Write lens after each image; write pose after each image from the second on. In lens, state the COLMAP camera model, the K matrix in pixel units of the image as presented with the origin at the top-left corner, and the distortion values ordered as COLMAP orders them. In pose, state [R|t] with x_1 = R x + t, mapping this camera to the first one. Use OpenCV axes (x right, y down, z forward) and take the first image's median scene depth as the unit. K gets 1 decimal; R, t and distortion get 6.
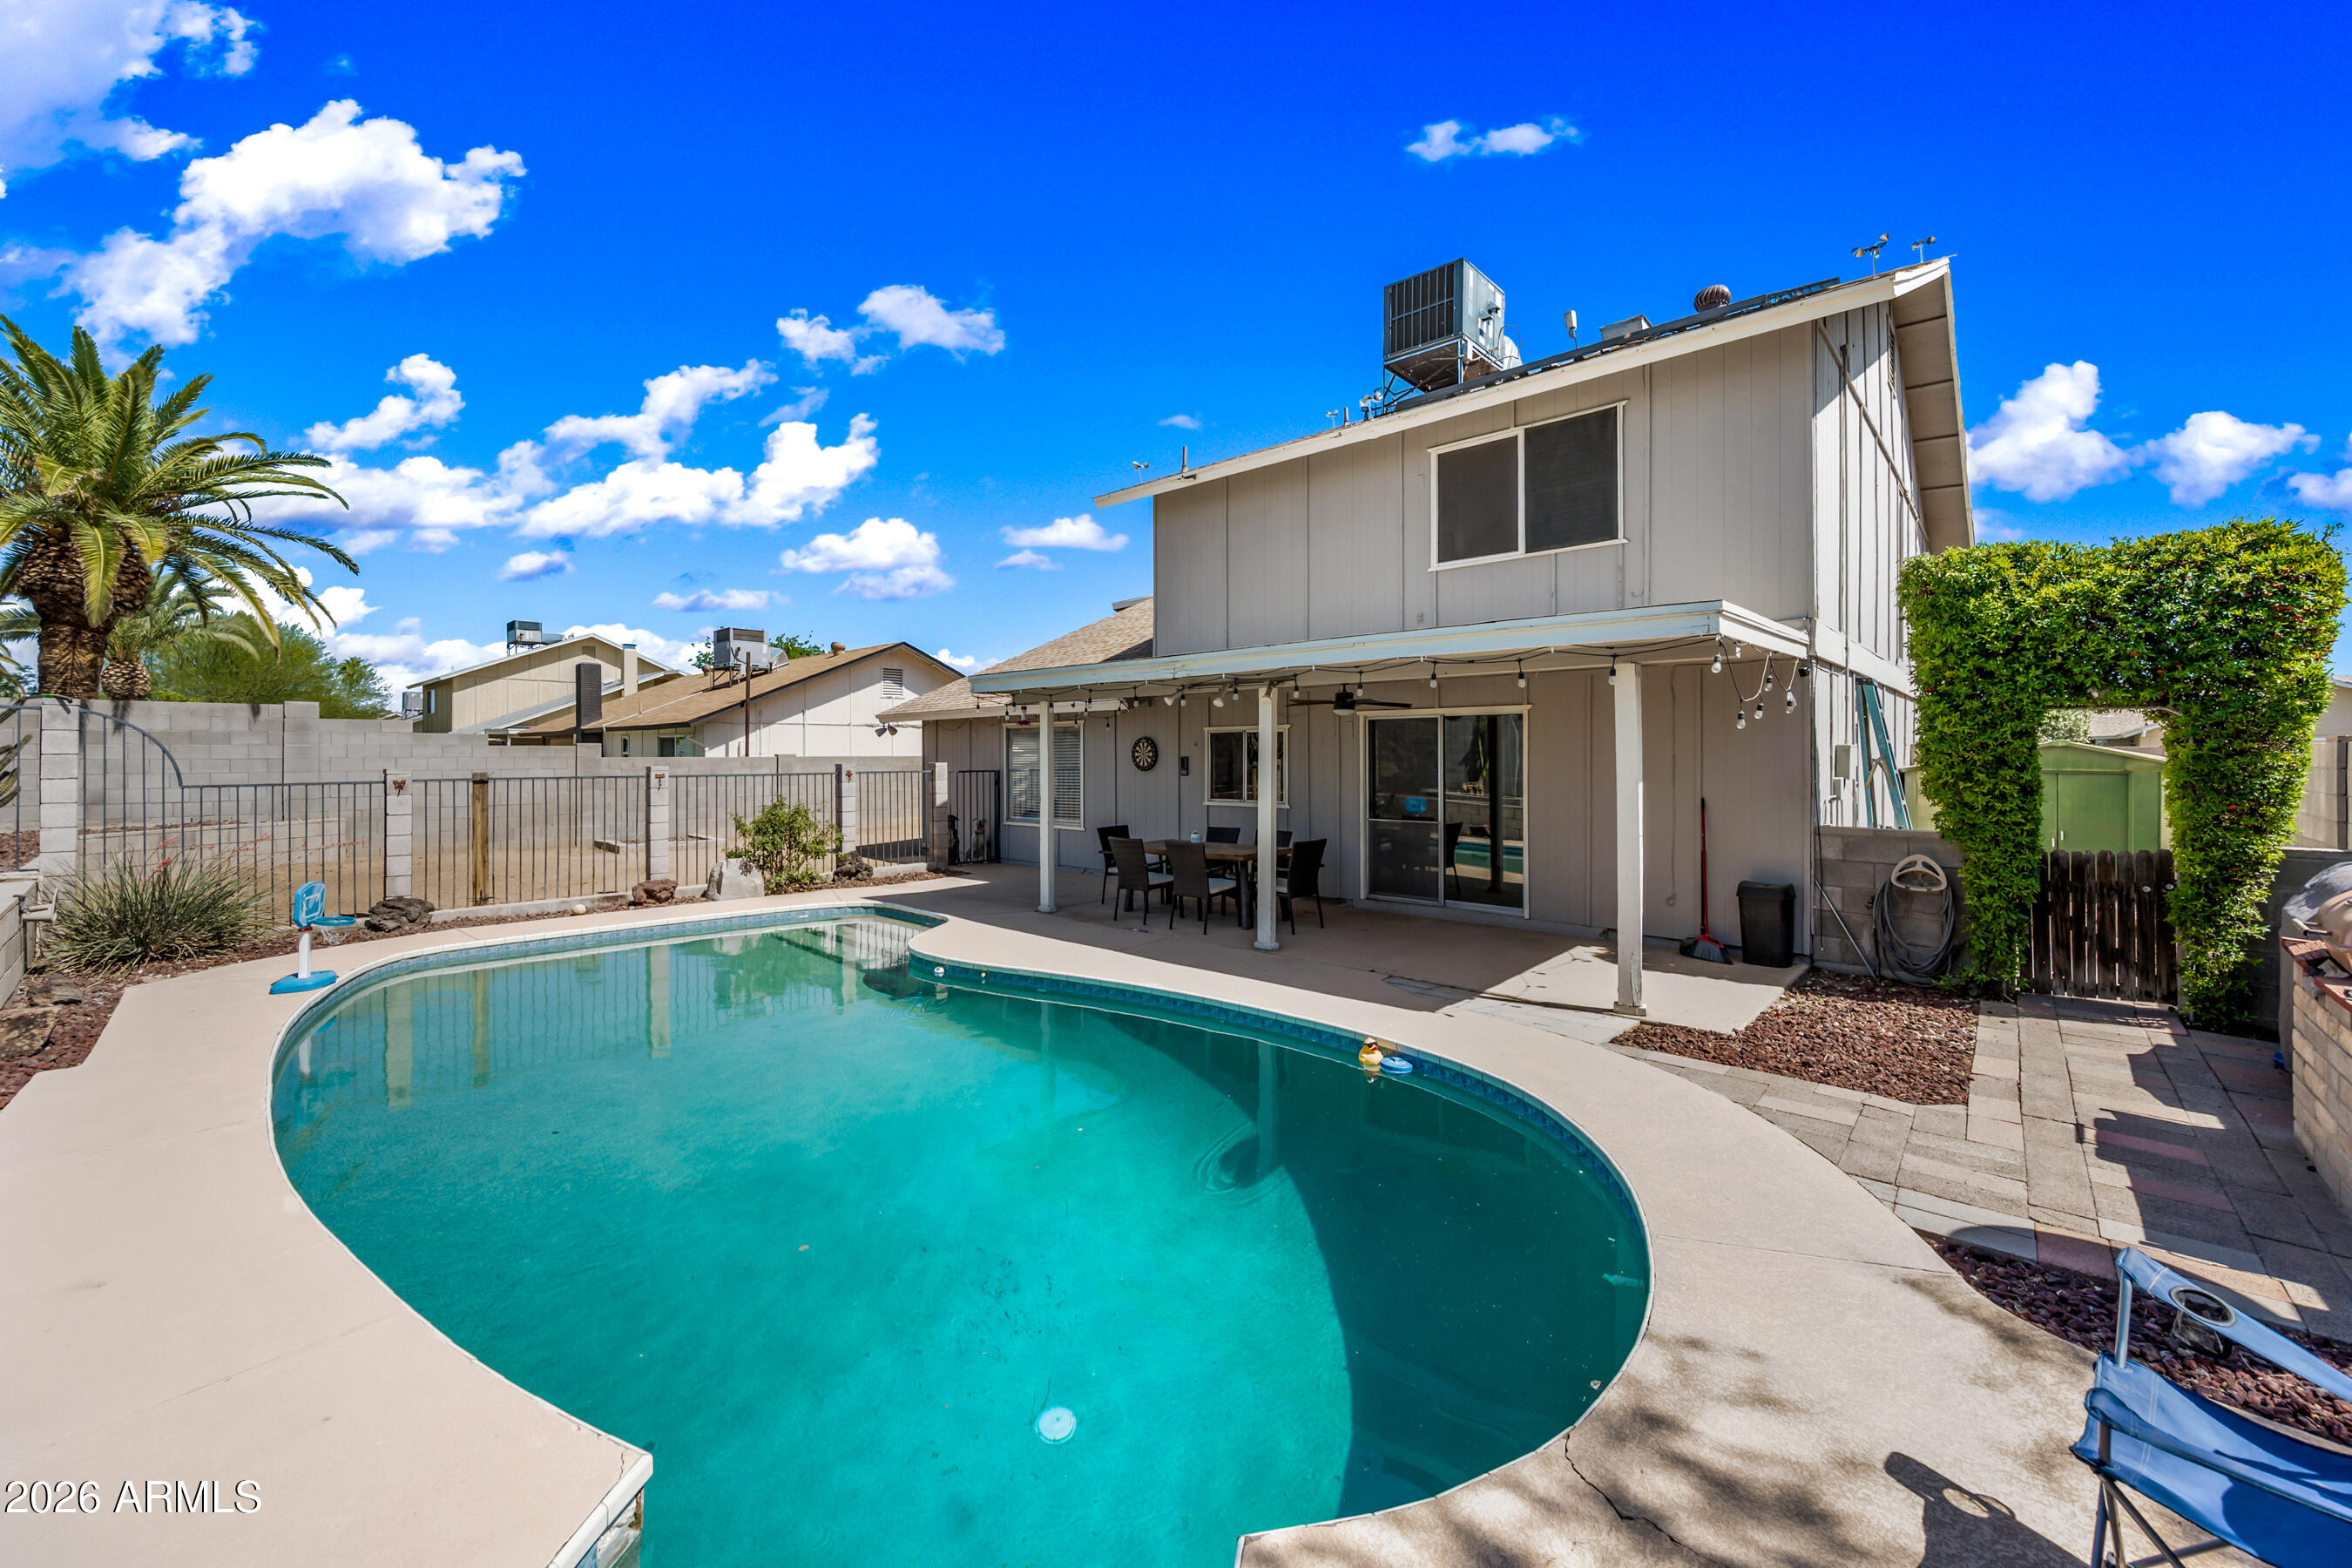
lens RADIAL K [[940.3, 0, 1177.1], [0, 940.3, 757.2], [0, 0, 1]] dist [-0.000225, 0.000169]
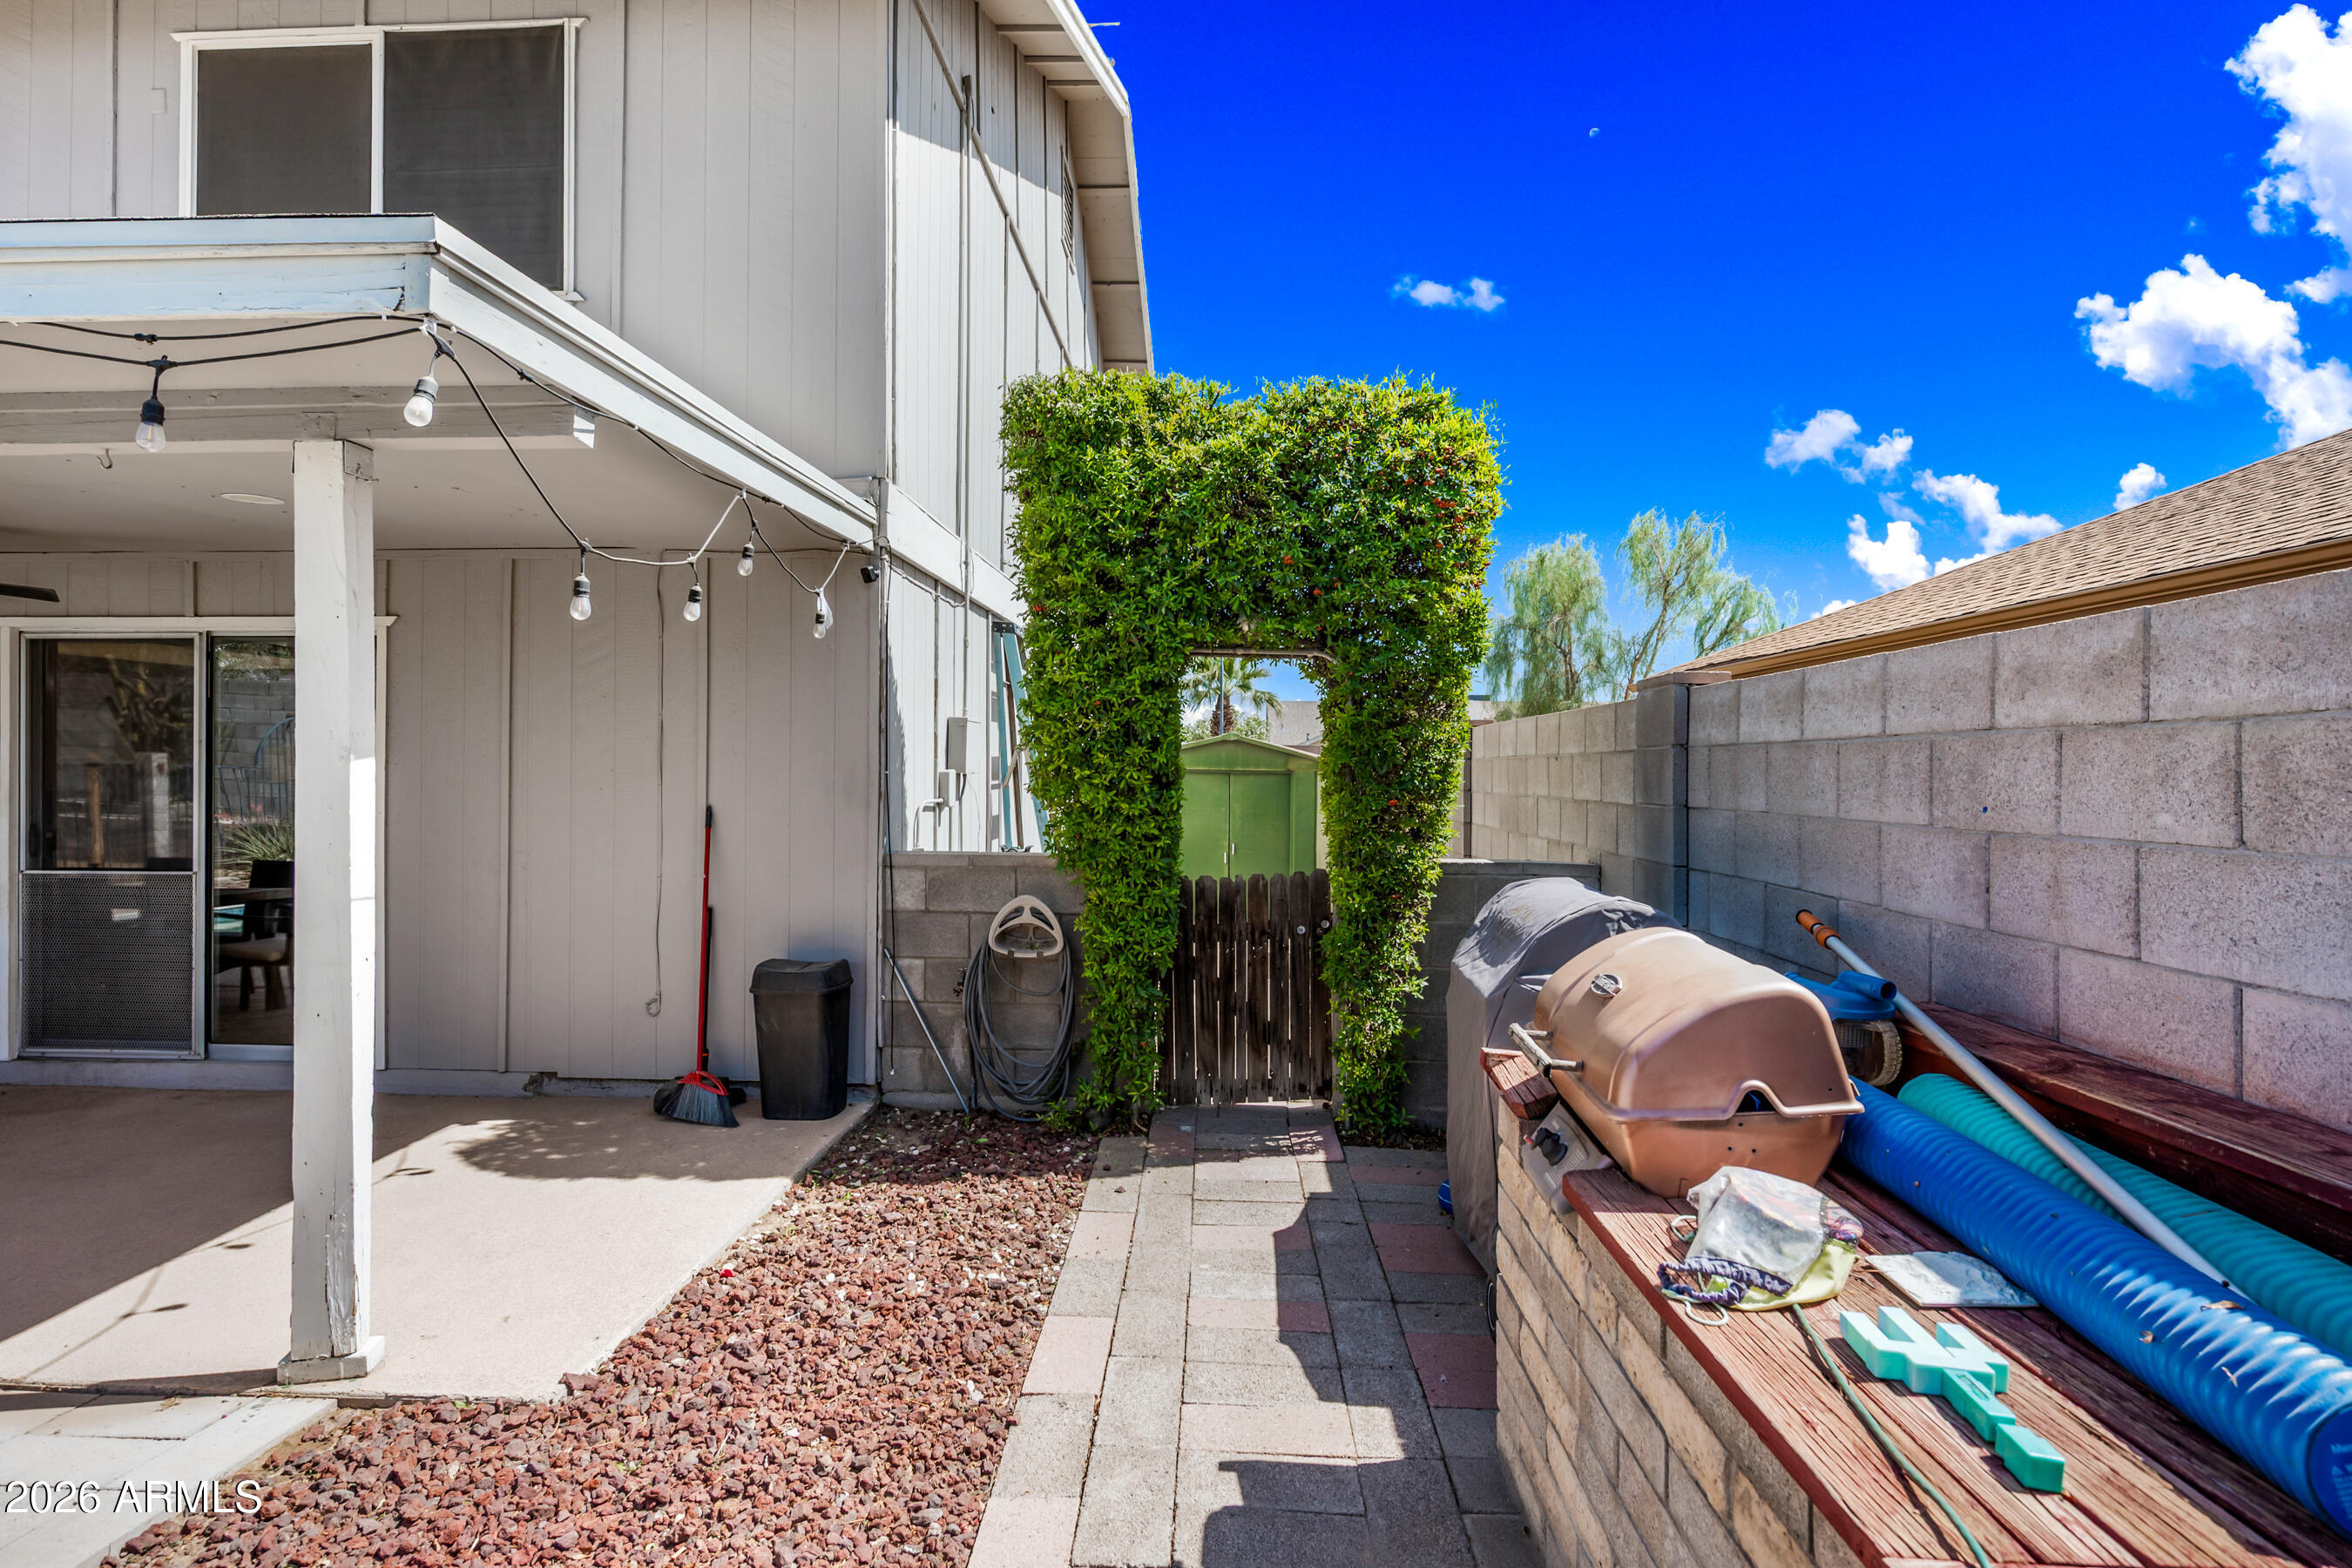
lens RADIAL K [[1180.5, 0, 1176.0], [0, 1180.5, 784.0], [0, 0, 1]] dist [-0.001073, -0.000472]
pose [[0.772307, -0.001896, 0.635247, 0.425284], [-0.005301, 0.999941, 0.009430, 0.029382], [-0.635228, -0.010651, 0.772251, 0.405702]]
